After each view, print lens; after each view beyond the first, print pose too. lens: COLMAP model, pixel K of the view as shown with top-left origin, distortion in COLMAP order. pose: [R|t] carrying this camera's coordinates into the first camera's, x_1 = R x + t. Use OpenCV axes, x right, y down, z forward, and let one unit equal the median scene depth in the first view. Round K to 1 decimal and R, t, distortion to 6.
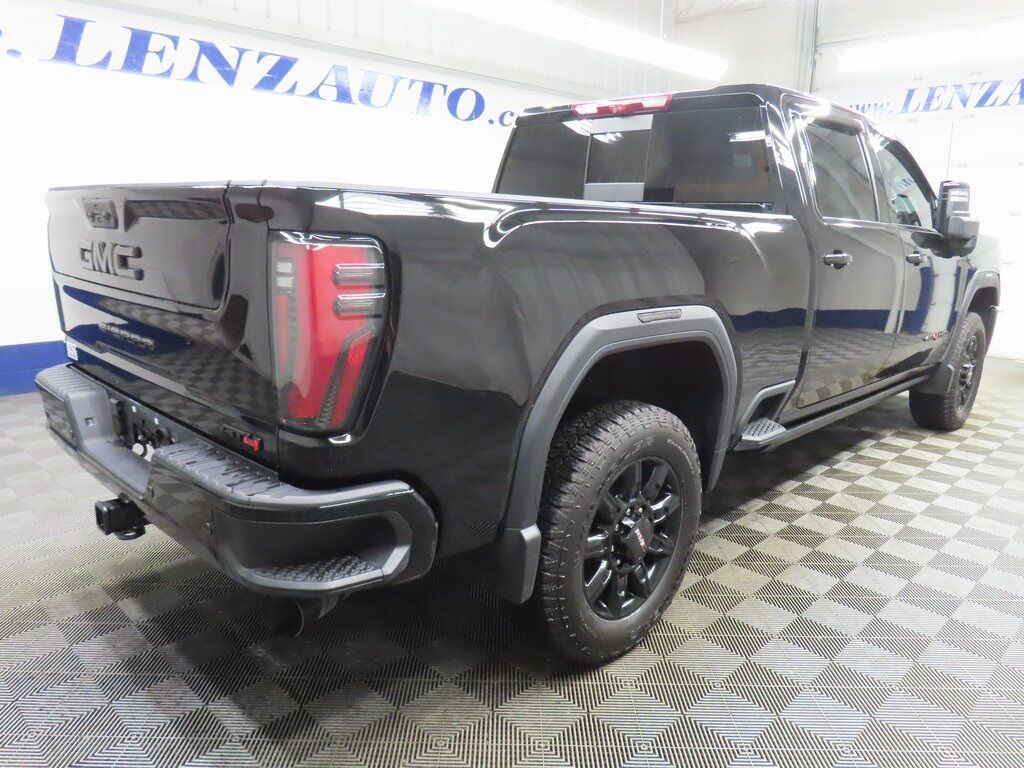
lens RADIAL K [[729.7, 0, 511.0], [0, 729.7, 365.4], [0, 0, 1]] dist [-0.025375, -0.003873]
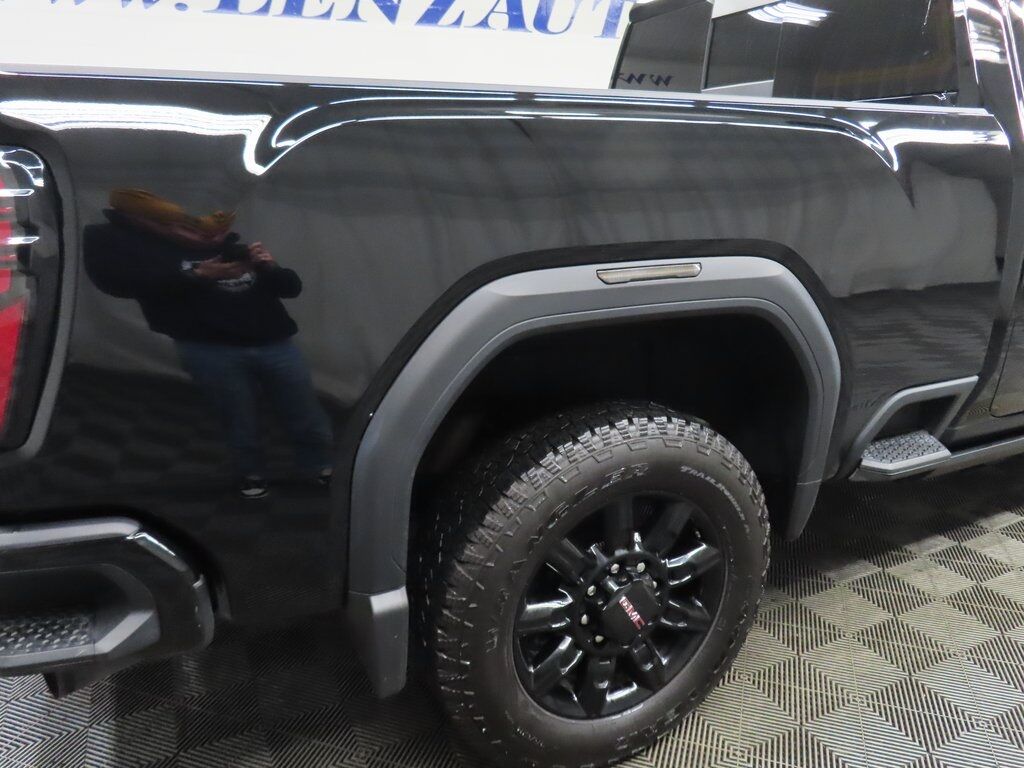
lens RADIAL K [[756.8, 0, 512.4], [0, 756.8, 356.3], [0, 0, 1]] dist [-0.053836, 0.060763]
pose [[0.944835, 0.041070, -0.324960, 0.272471], [-0.023887, 0.998106, 0.056695, -0.029472], [0.326673, -0.045805, 0.944027, 0.303787]]
